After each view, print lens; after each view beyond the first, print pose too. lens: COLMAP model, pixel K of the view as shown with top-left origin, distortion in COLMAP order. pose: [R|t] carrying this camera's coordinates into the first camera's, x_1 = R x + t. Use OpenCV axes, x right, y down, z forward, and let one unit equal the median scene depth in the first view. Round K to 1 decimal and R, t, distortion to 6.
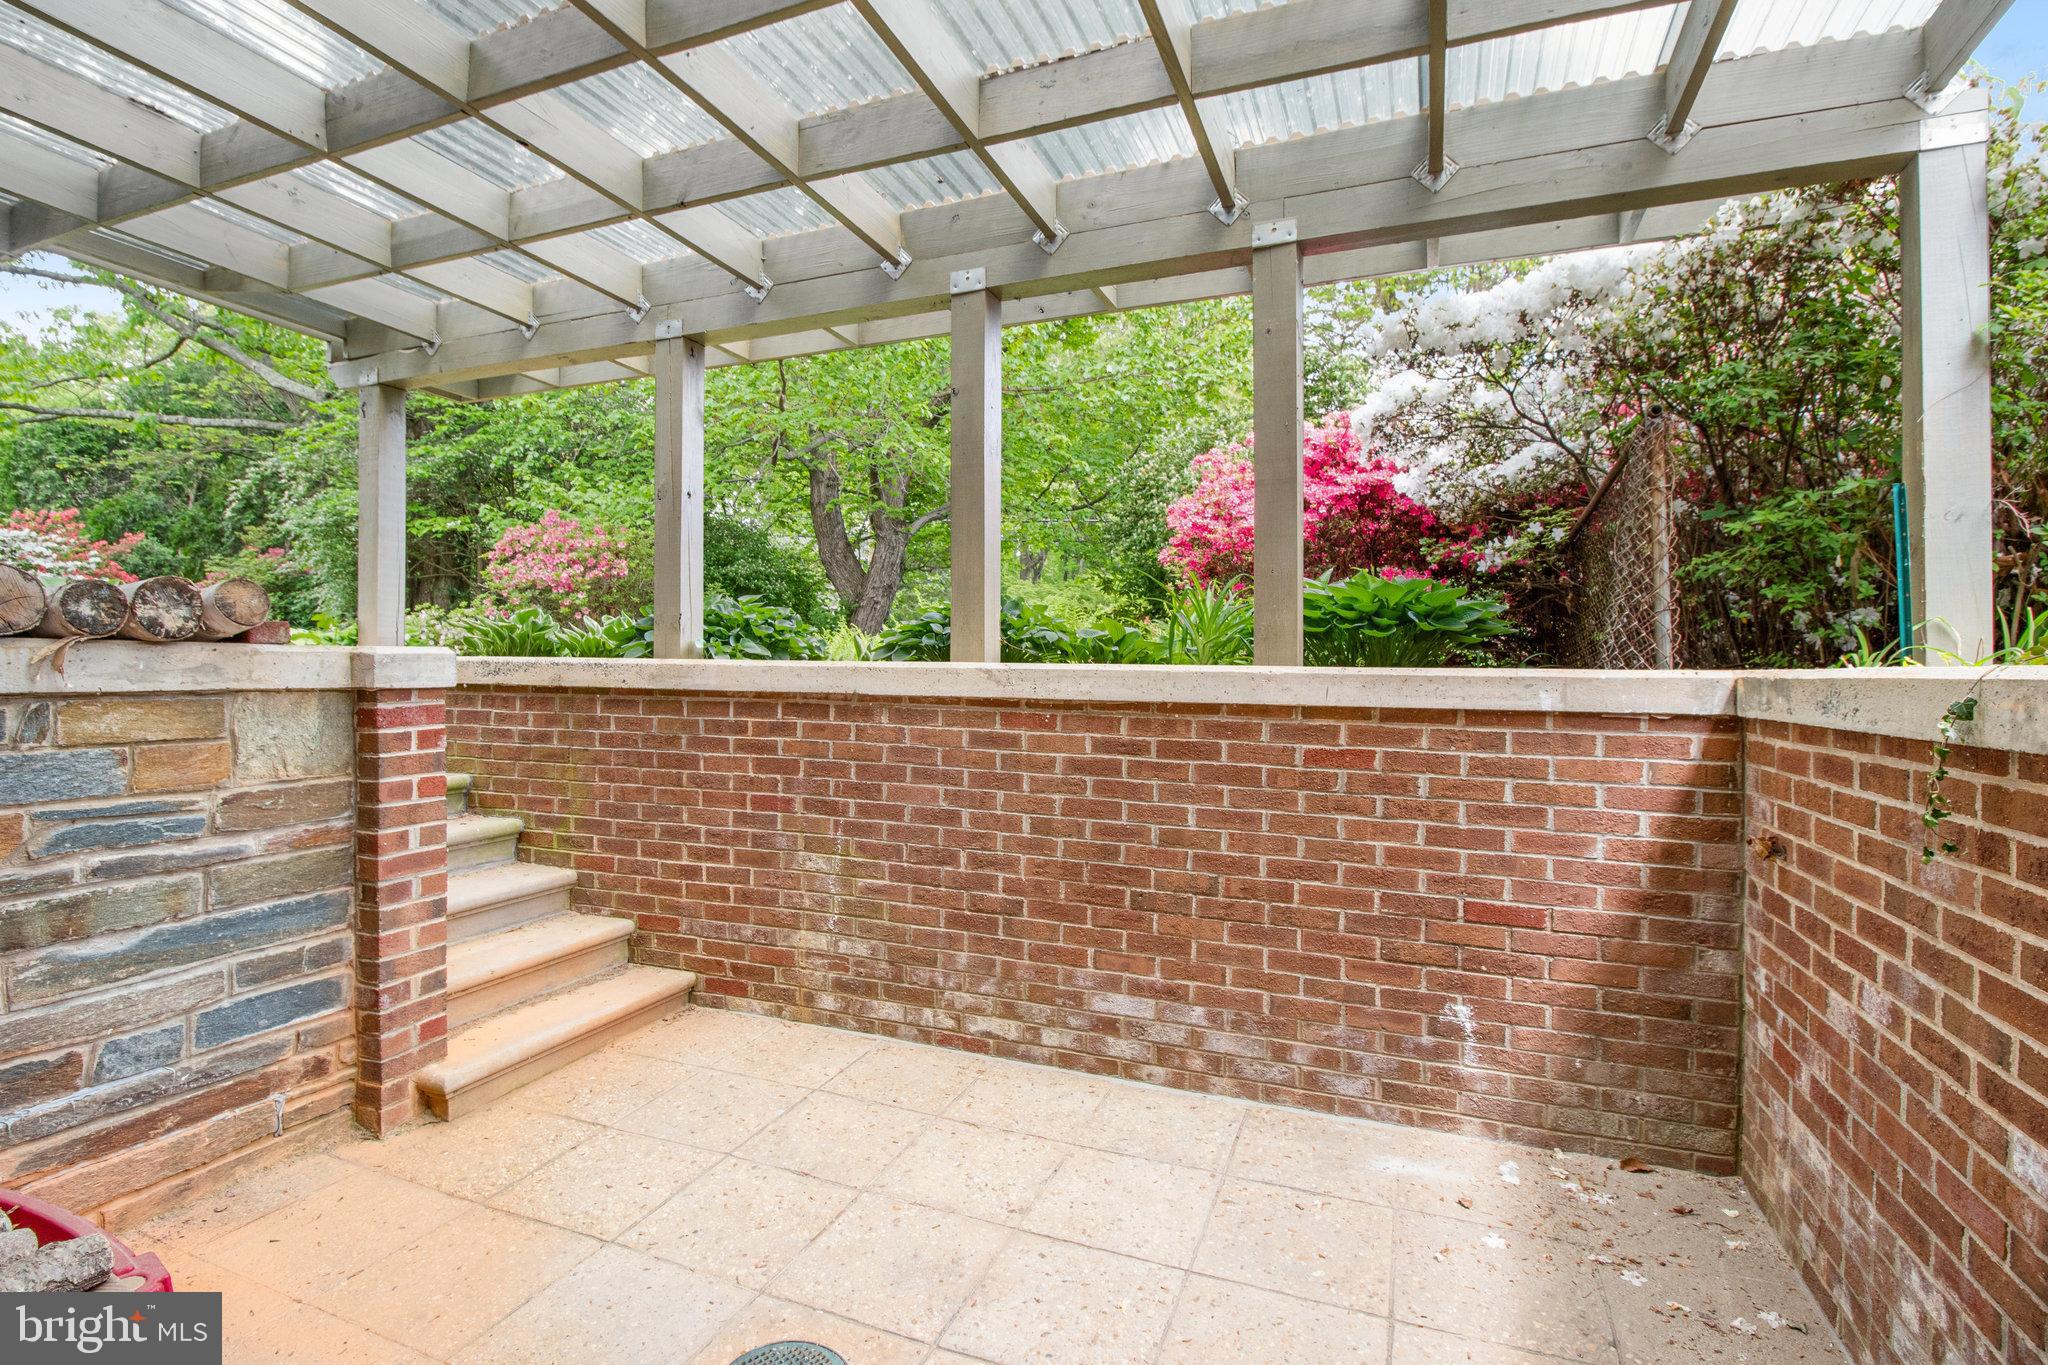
lens RADIAL K [[978.0, 0, 1027.2], [0, 978.0, 672.2], [0, 0, 1]] dist [0.005078, -0.016030]
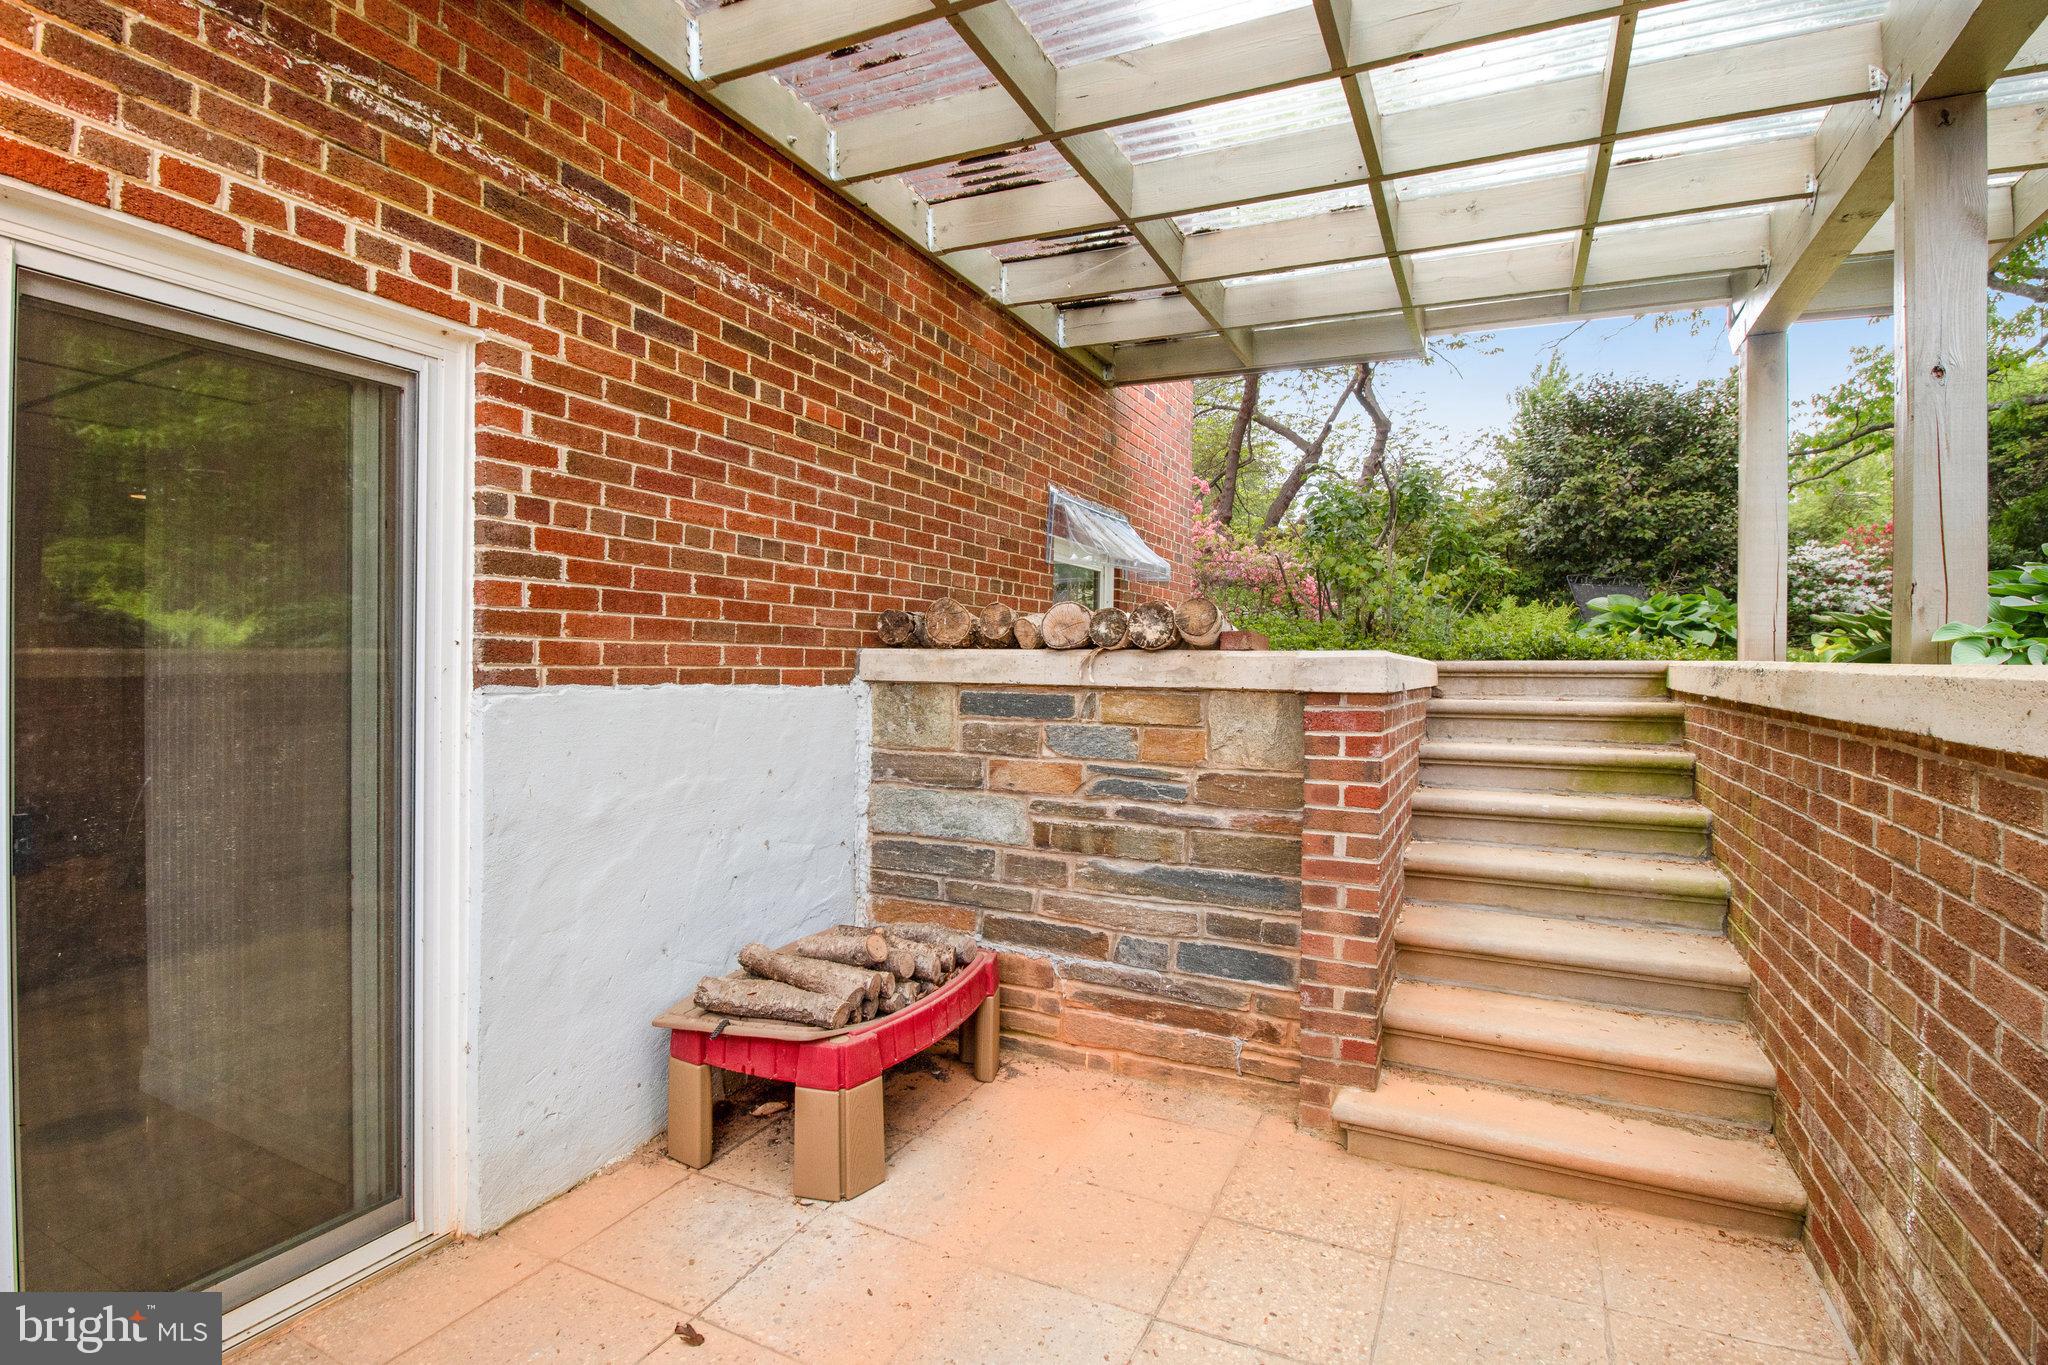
lens RADIAL K [[978.0, 0, 1027.2], [0, 978.0, 672.2], [0, 0, 1]] dist [0.005078, -0.016030]
pose [[-0.090624, 0.004176, -0.995876, 0.434432], [-0.013987, 0.999887, 0.005466, -0.005812], [0.995787, 0.014425, -0.090555, 0.895438]]
